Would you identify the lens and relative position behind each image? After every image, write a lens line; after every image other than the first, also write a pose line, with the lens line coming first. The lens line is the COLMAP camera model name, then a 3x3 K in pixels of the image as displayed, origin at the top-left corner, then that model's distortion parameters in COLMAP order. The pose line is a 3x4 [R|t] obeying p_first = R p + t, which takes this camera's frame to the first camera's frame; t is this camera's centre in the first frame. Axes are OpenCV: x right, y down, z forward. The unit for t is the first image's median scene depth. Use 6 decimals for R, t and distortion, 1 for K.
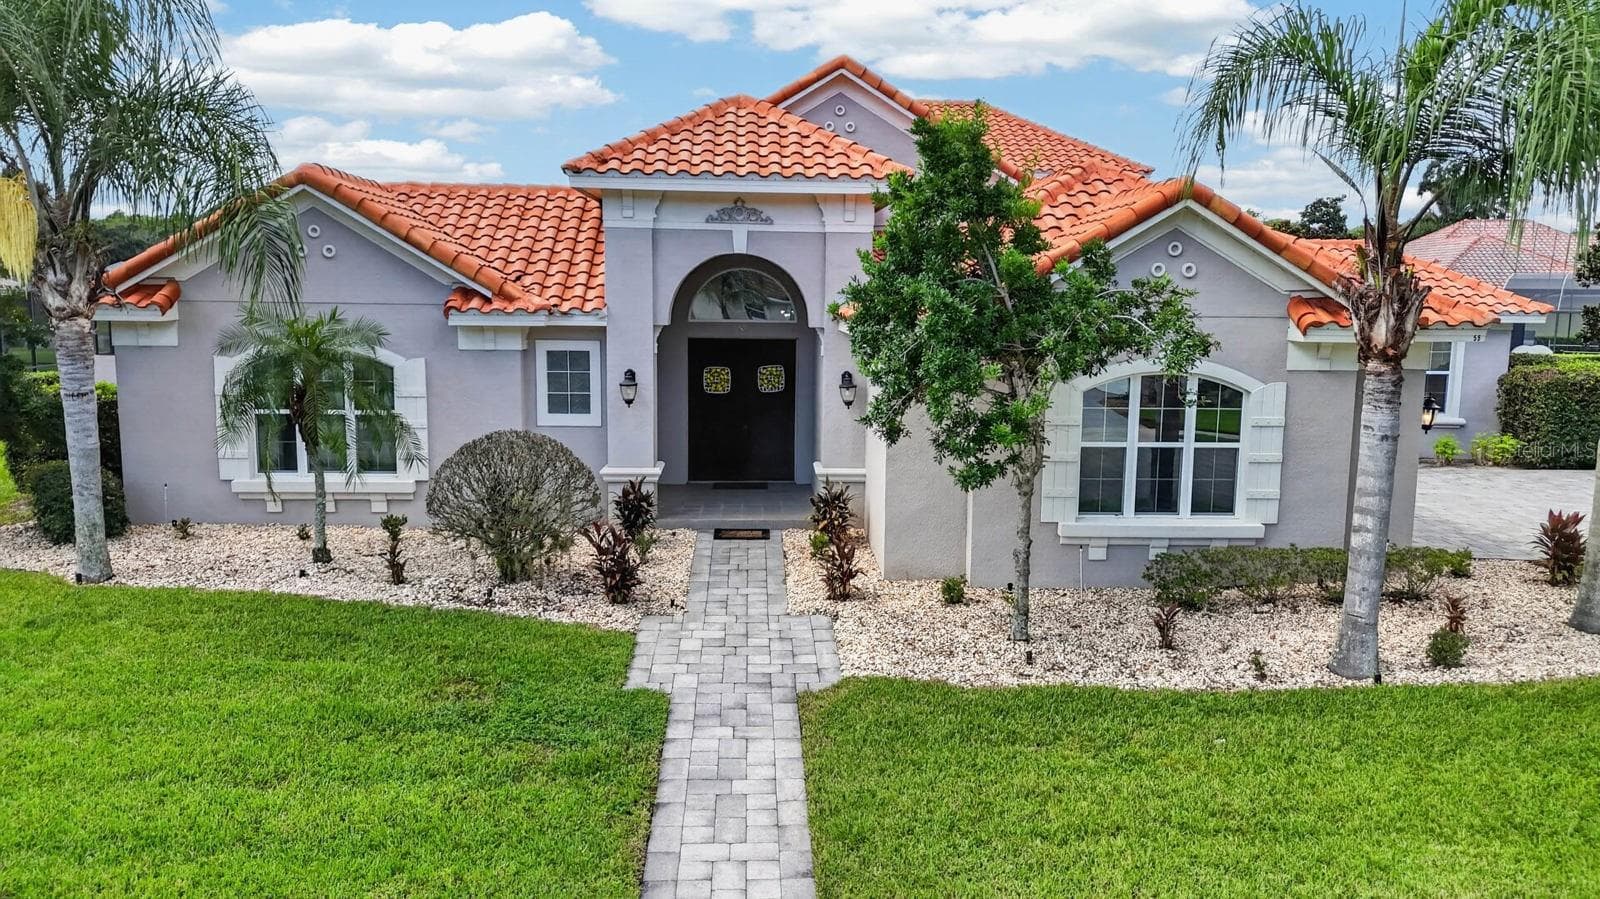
lens RADIAL K [[1191.3, 0, 800.0], [0, 1191.3, 449.5], [0, 0, 1]] dist [0.089818, -0.128925]
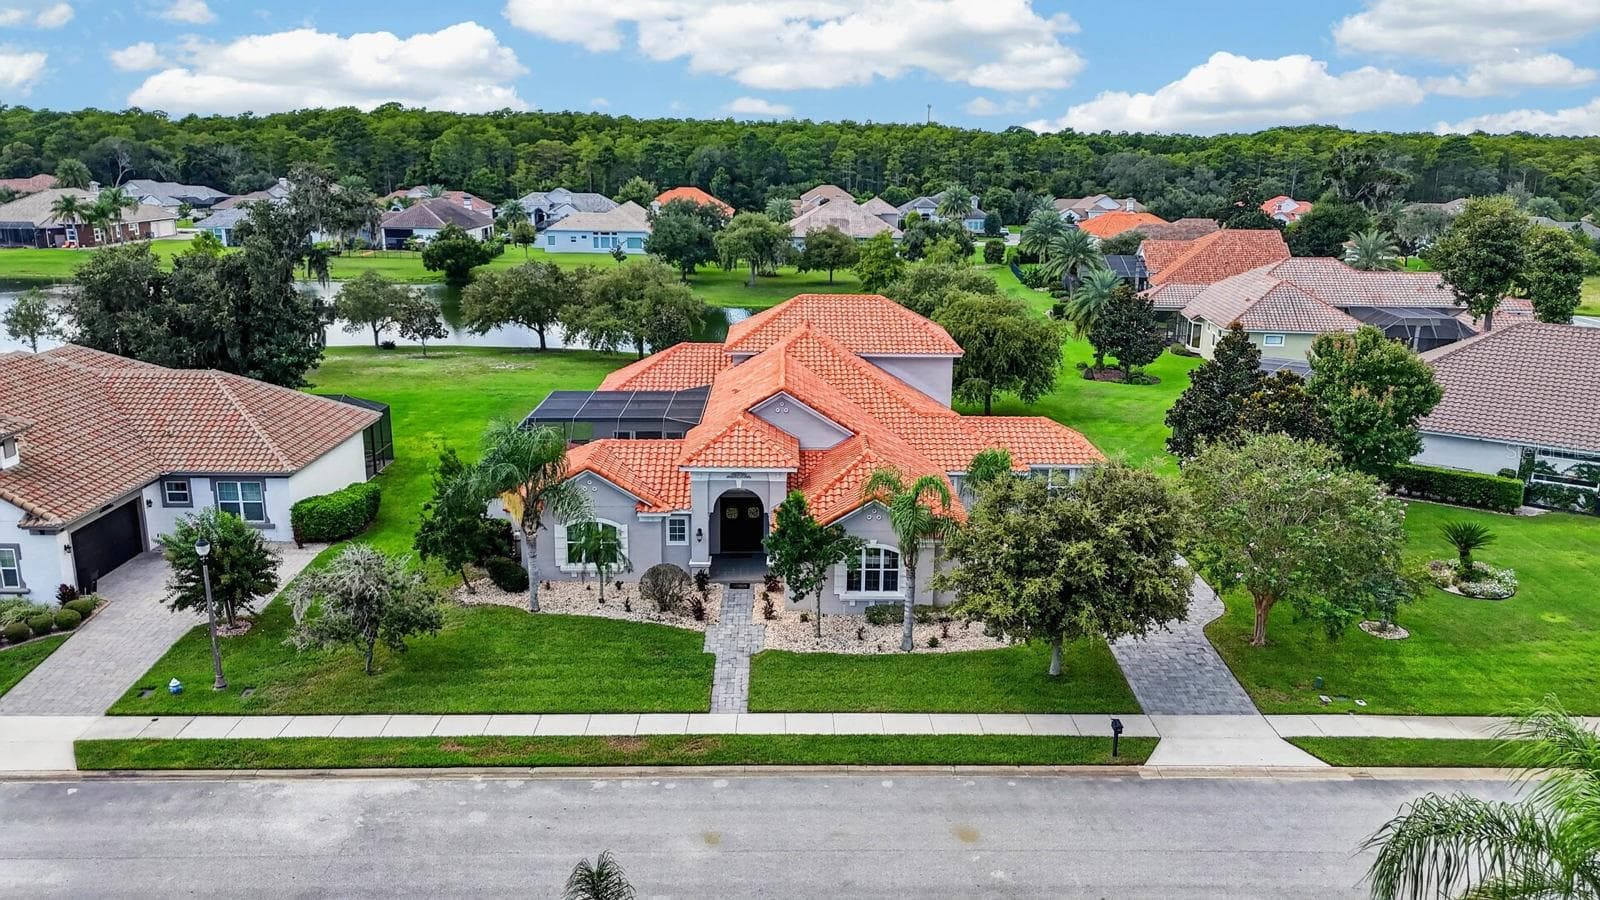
lens RADIAL K [[1191.3, 0, 800.0], [0, 1191.3, 450.0], [0, 0, 1]] dist [0.089818, -0.128925]
pose [[0.999579, 0.006887, -0.028178, 0.198072], [-0.003503, 0.992954, 0.118445, -0.677575], [0.028795, -0.118296, 0.992561, -2.031829]]
